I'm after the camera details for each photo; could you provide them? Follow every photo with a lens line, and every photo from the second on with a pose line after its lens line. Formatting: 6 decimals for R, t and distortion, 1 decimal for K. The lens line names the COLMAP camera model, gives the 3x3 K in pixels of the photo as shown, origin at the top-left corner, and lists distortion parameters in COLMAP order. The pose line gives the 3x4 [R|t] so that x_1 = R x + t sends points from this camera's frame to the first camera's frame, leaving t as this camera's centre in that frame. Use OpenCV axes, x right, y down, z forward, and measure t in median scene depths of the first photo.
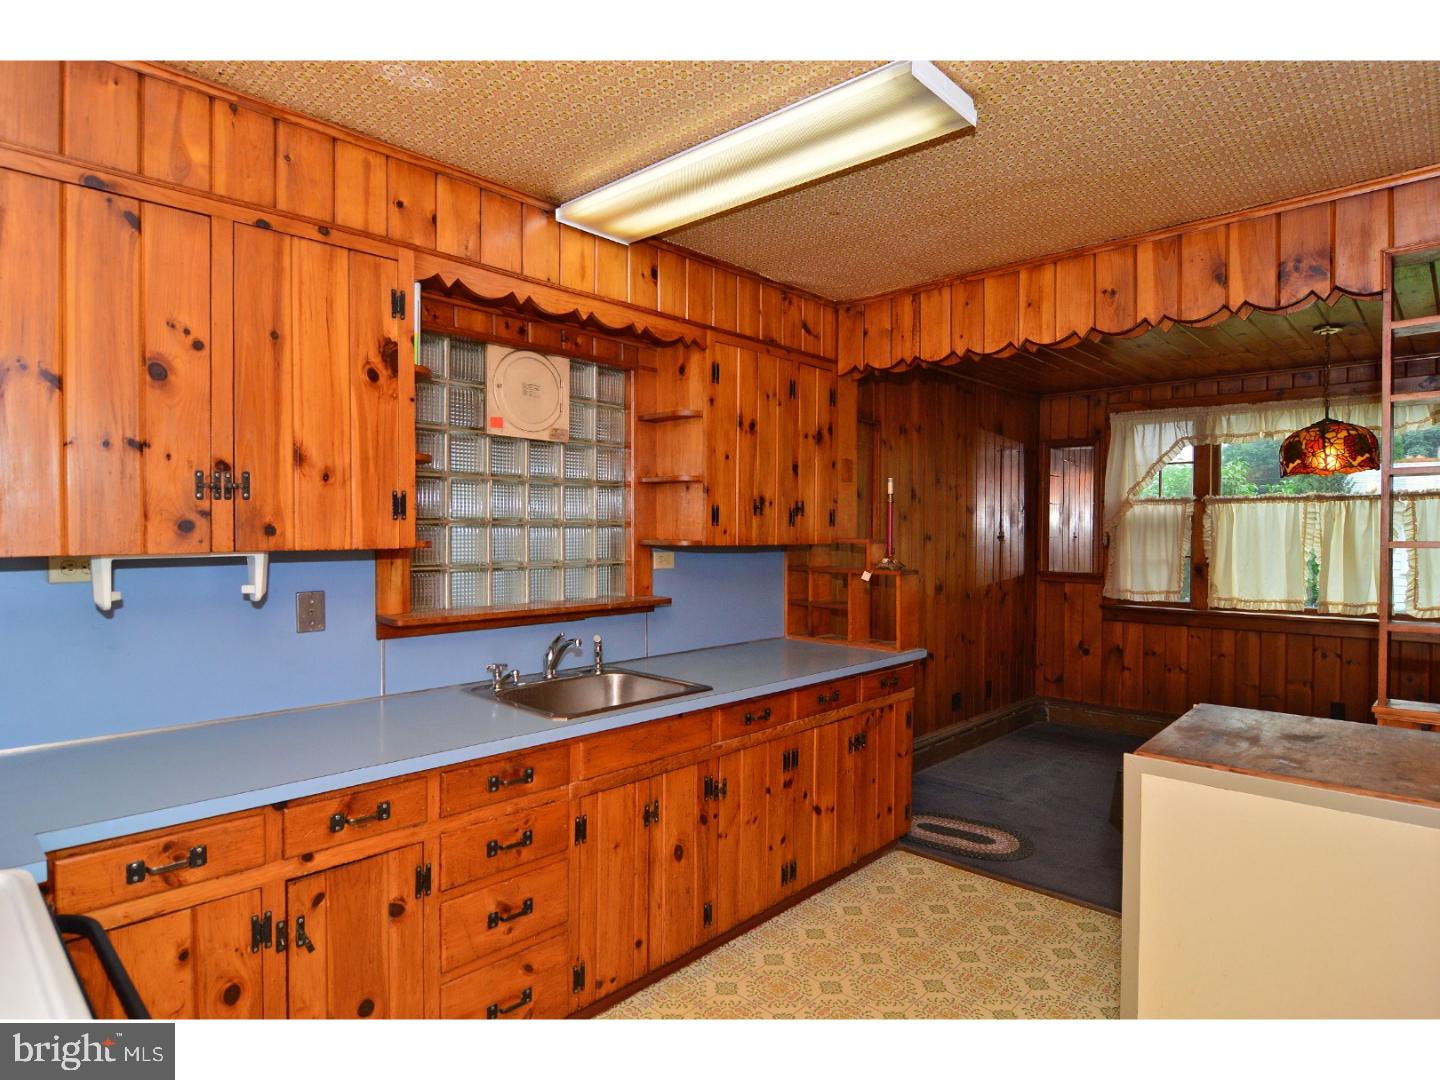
lens RADIAL K [[795.5, 0, 715.1], [0, 795.5, 544.4], [0, 0, 1]] dist [-0.002652, -0.014345]
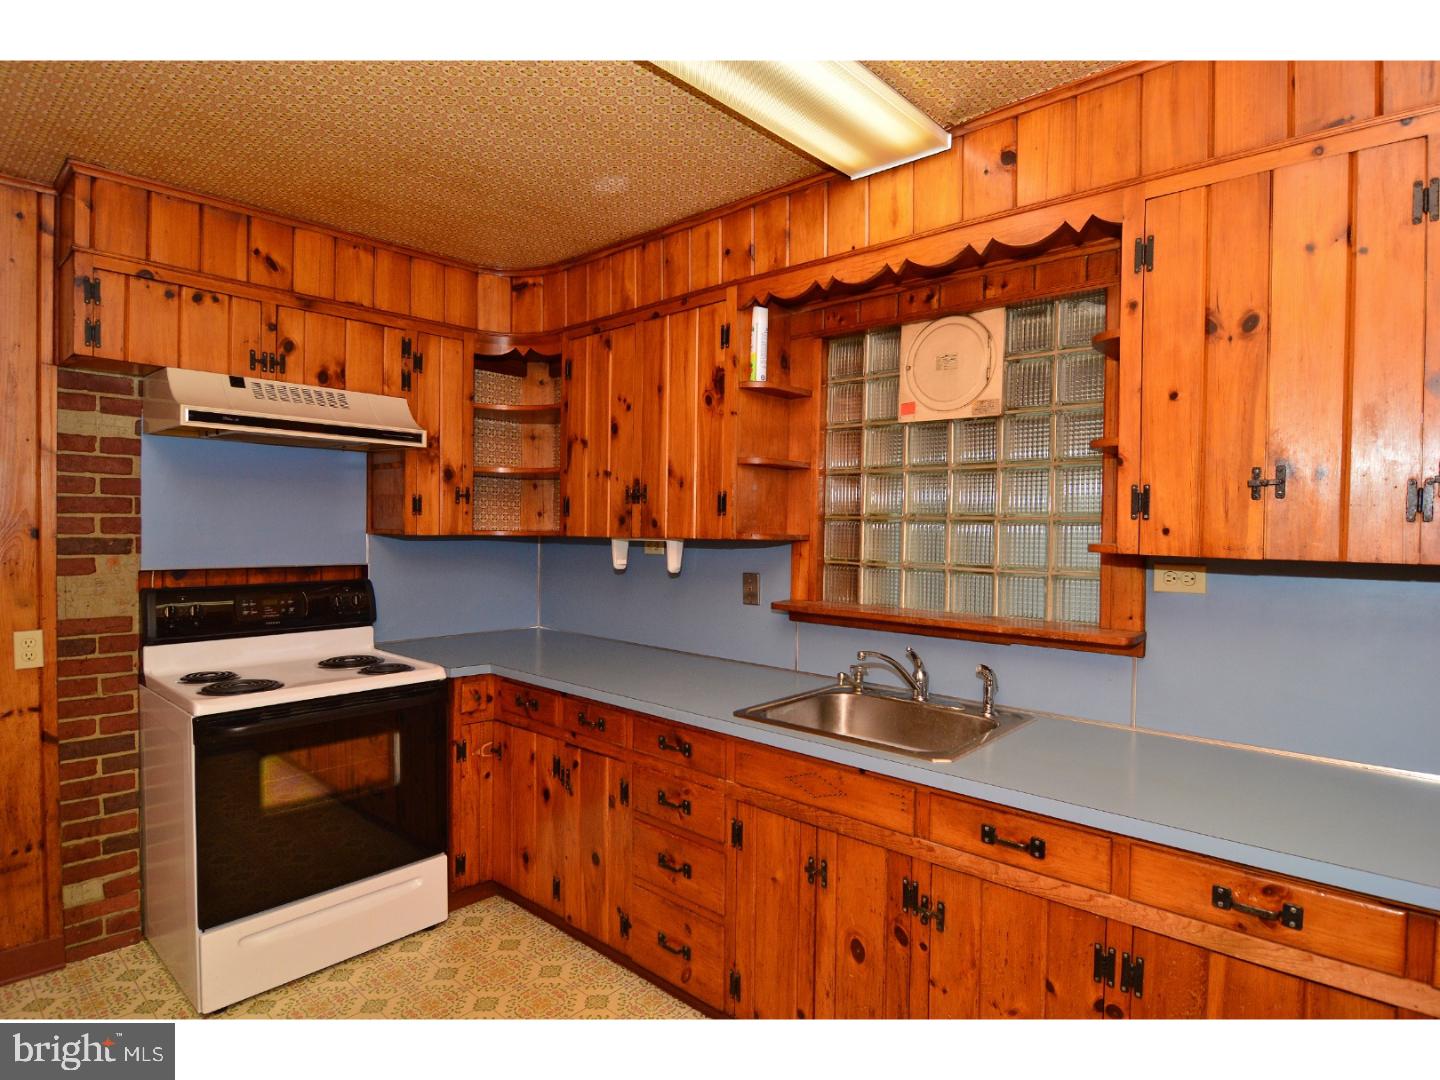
lens RADIAL K [[795.5, 0, 715.1], [0, 795.5, 544.4], [0, 0, 1]] dist [-0.002652, -0.014345]
pose [[0.018959, 0.021722, -0.999584, 0.726180], [-0.031533, 0.999280, 0.021117, -0.010912], [0.999323, 0.031120, 0.019630, 0.869633]]
